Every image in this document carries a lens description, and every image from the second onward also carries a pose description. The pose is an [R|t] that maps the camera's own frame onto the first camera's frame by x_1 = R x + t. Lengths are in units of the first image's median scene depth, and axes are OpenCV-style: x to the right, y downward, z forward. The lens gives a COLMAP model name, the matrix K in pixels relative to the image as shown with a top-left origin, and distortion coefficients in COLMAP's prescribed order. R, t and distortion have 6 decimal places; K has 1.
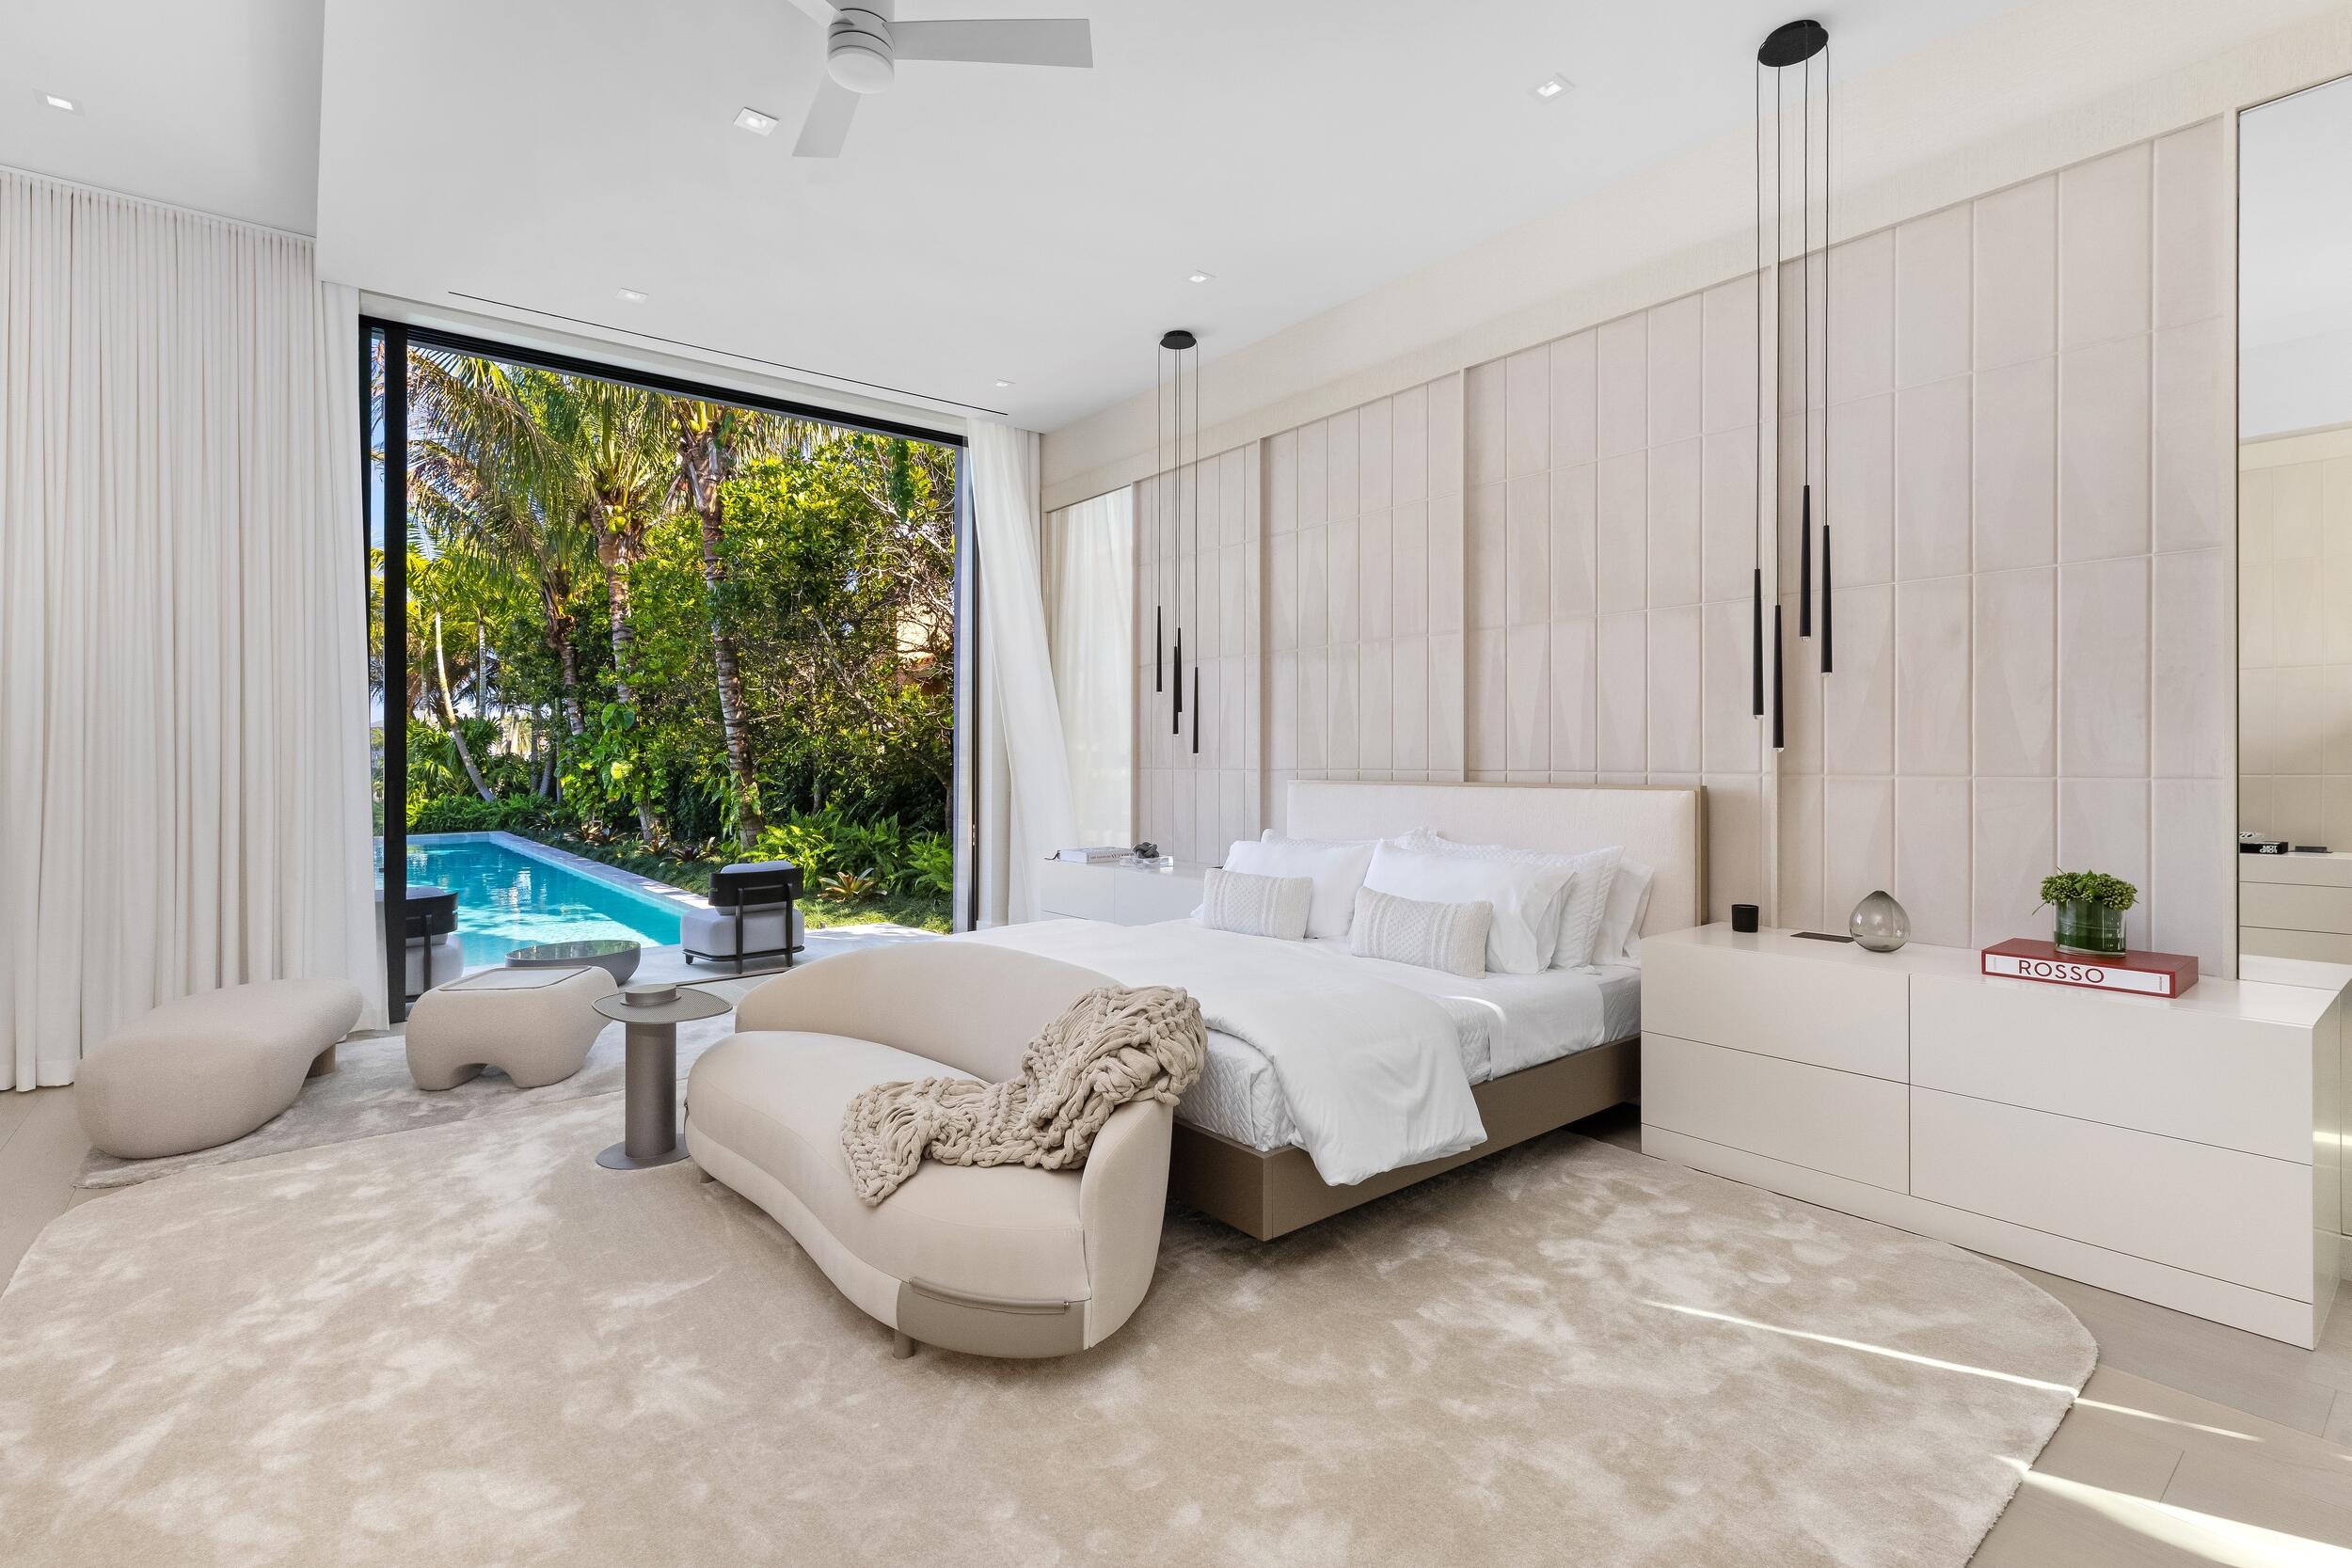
lens RADIAL K [[1079.1, 0, 1191.9], [0, 1079.1, 758.7], [0, 0, 1]] dist [0.012076, -0.000842]
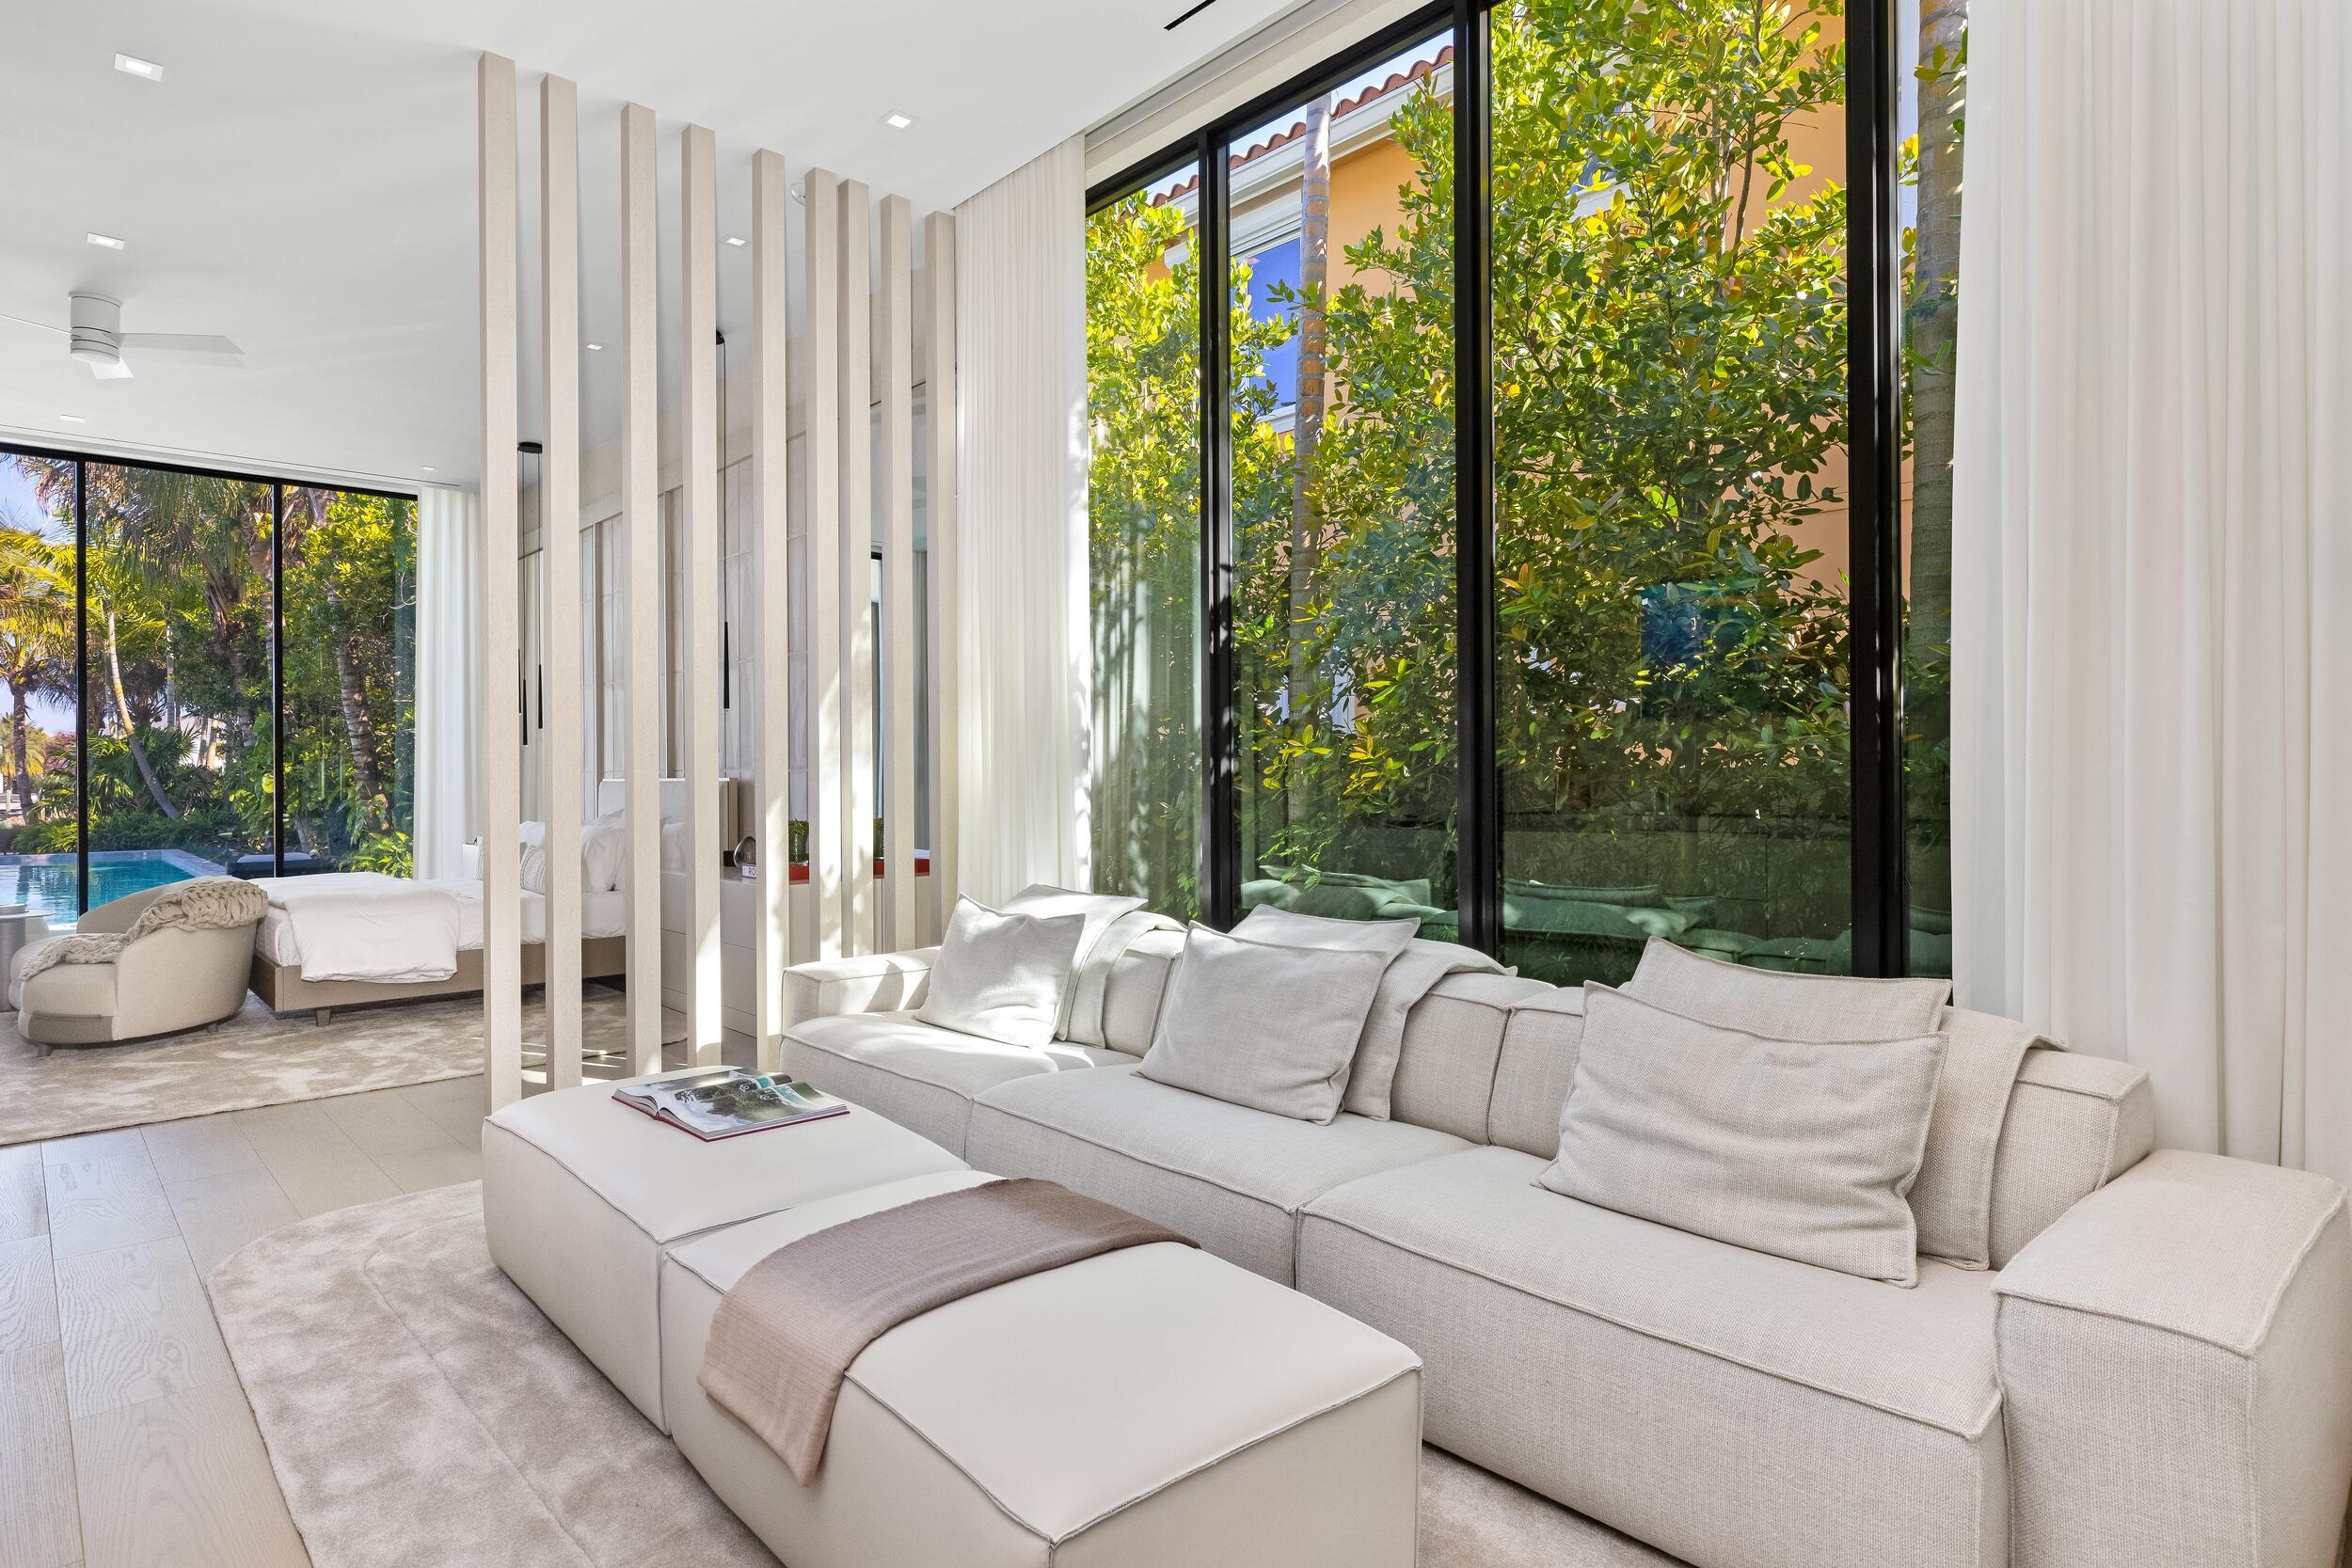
lens RADIAL K [[1282.2, 0, 1173.7], [0, 1282.2, 784.0], [0, 0, 1]] dist [0.004634, 0.000191]
pose [[0.998997, 0.000951, 0.044775, 1.169330], [-0.001201, 0.999984, 0.005559, 0.024181], [-0.044769, -0.005607, 0.998982, -0.994277]]
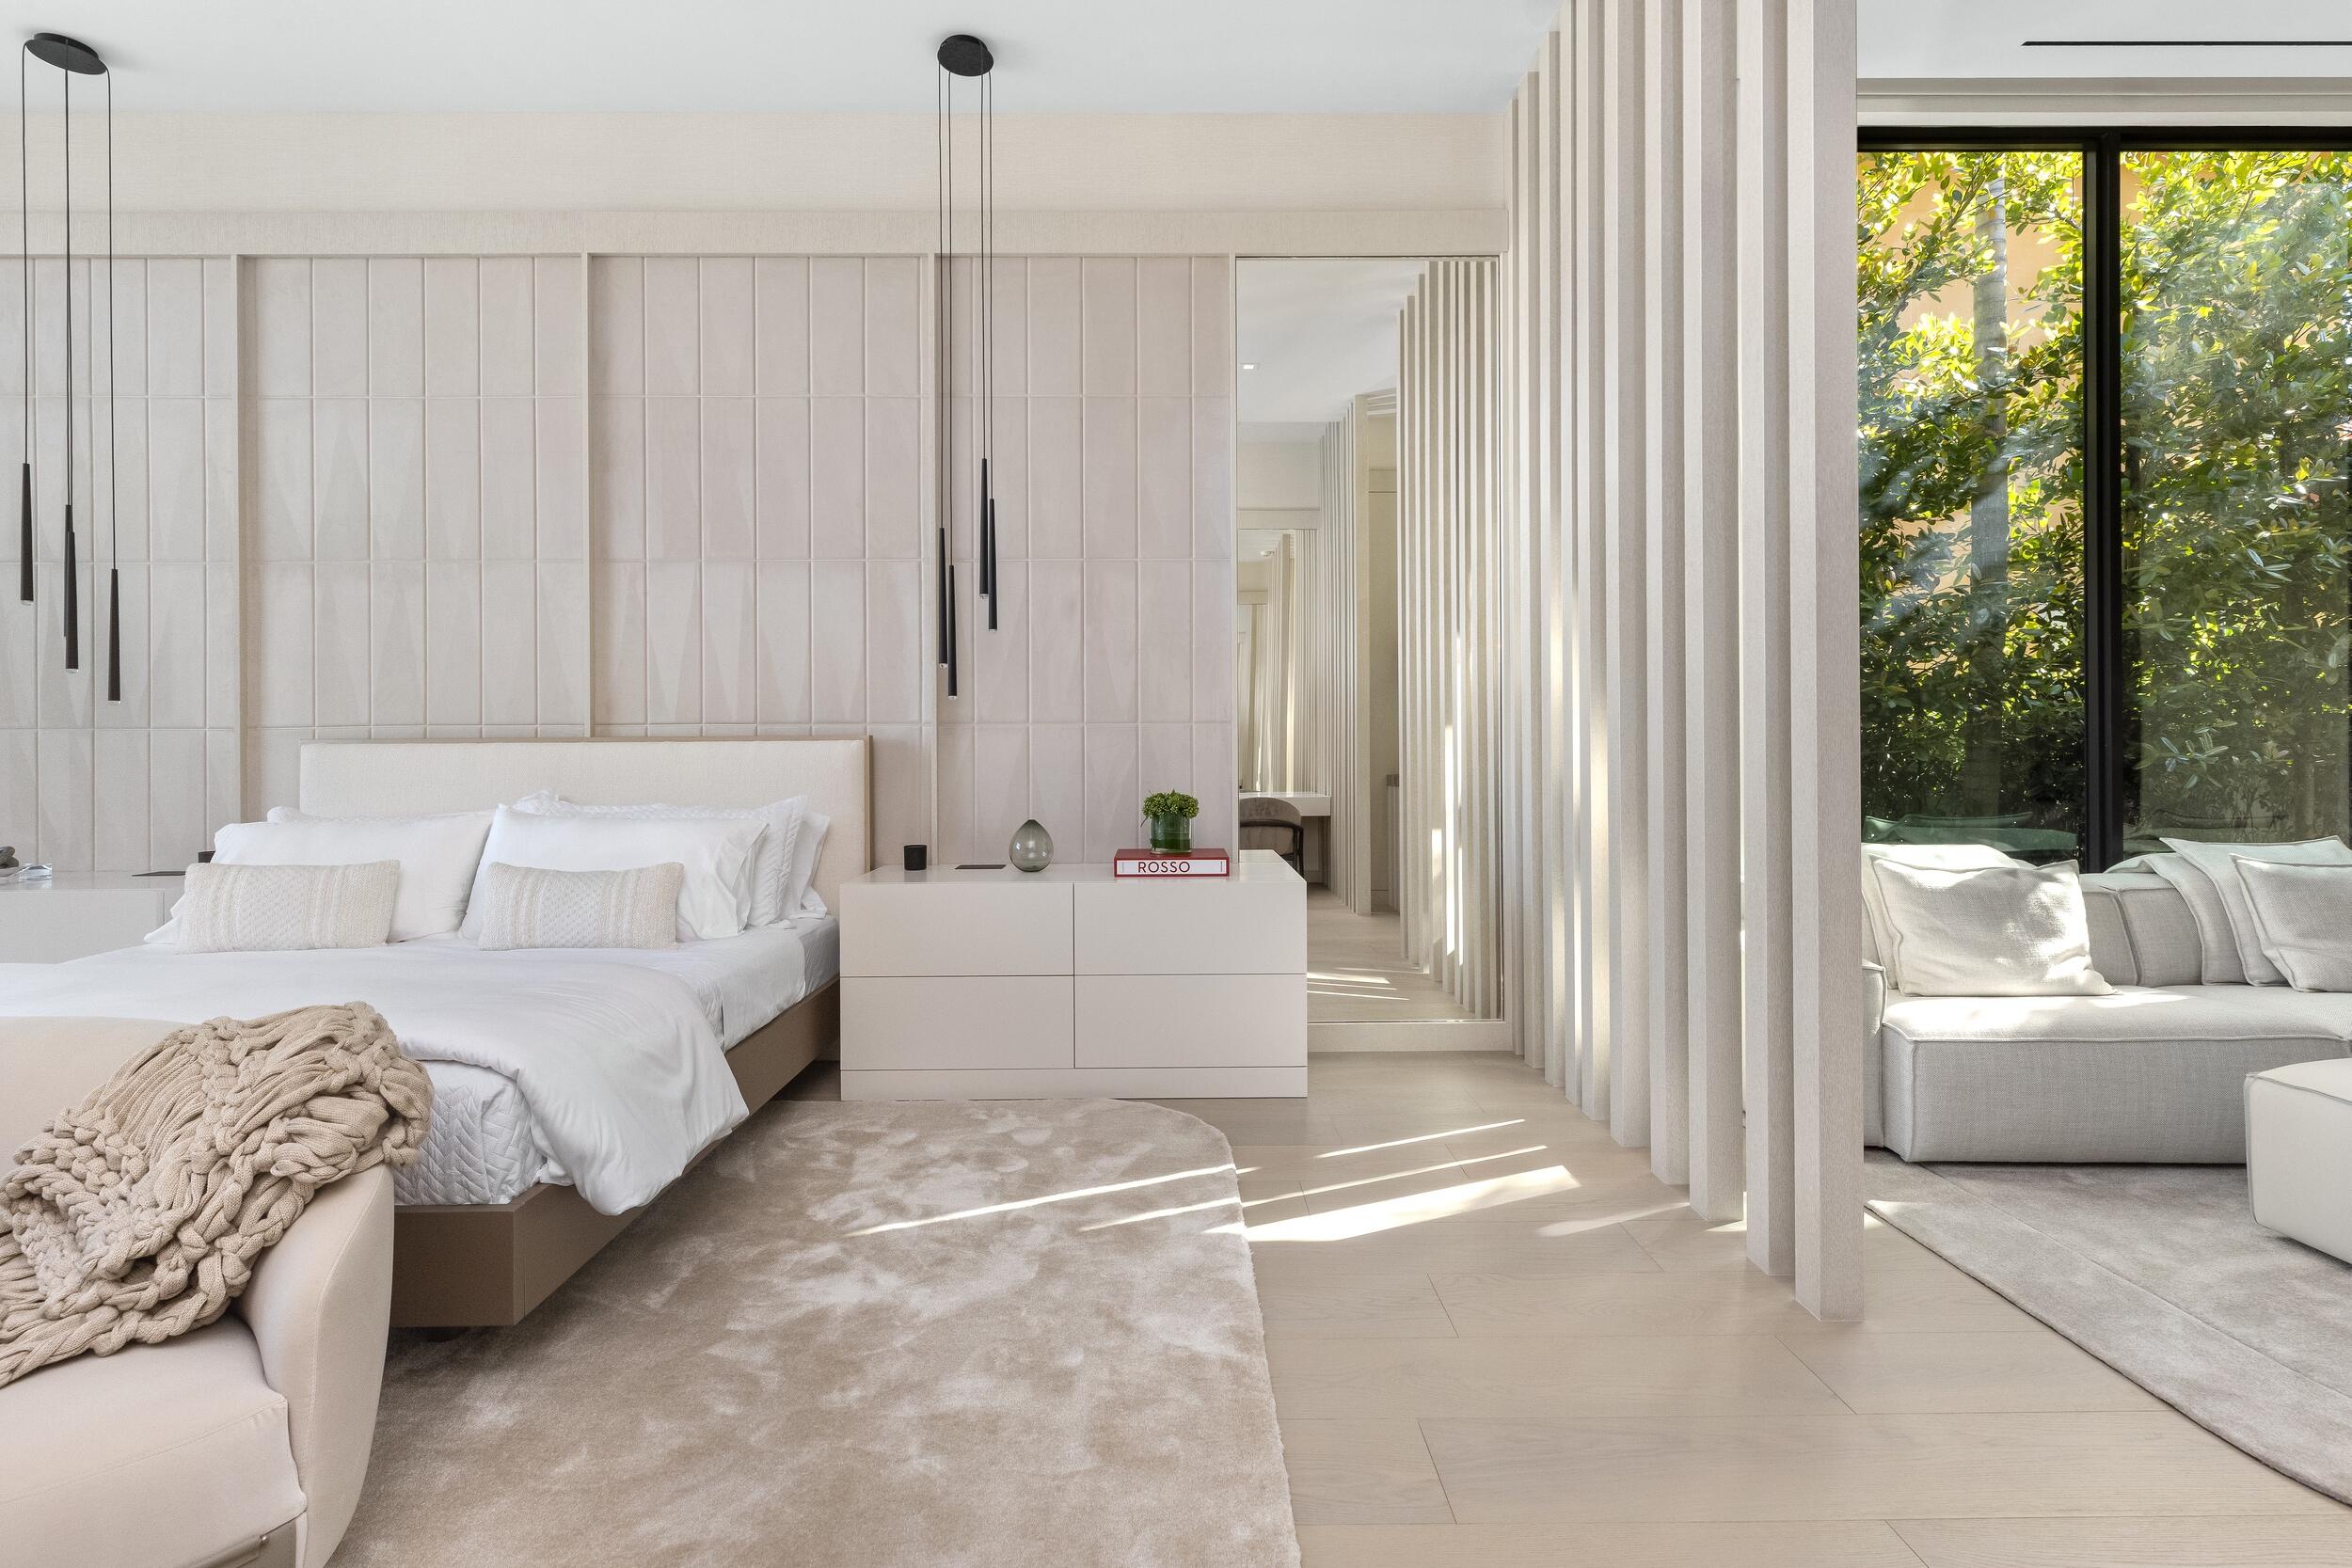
lens RADIAL K [[1079.1, 0, 1163.1], [0, 1079.1, 745.6], [0, 0, 1]] dist [0.012076, -0.000842]
pose [[0.636913, -0.000251, 0.770936, -0.168359], [0.004633, 0.999983, -0.003502, 0.046358], [-0.770922, 0.005803, 0.636903, 0.148552]]
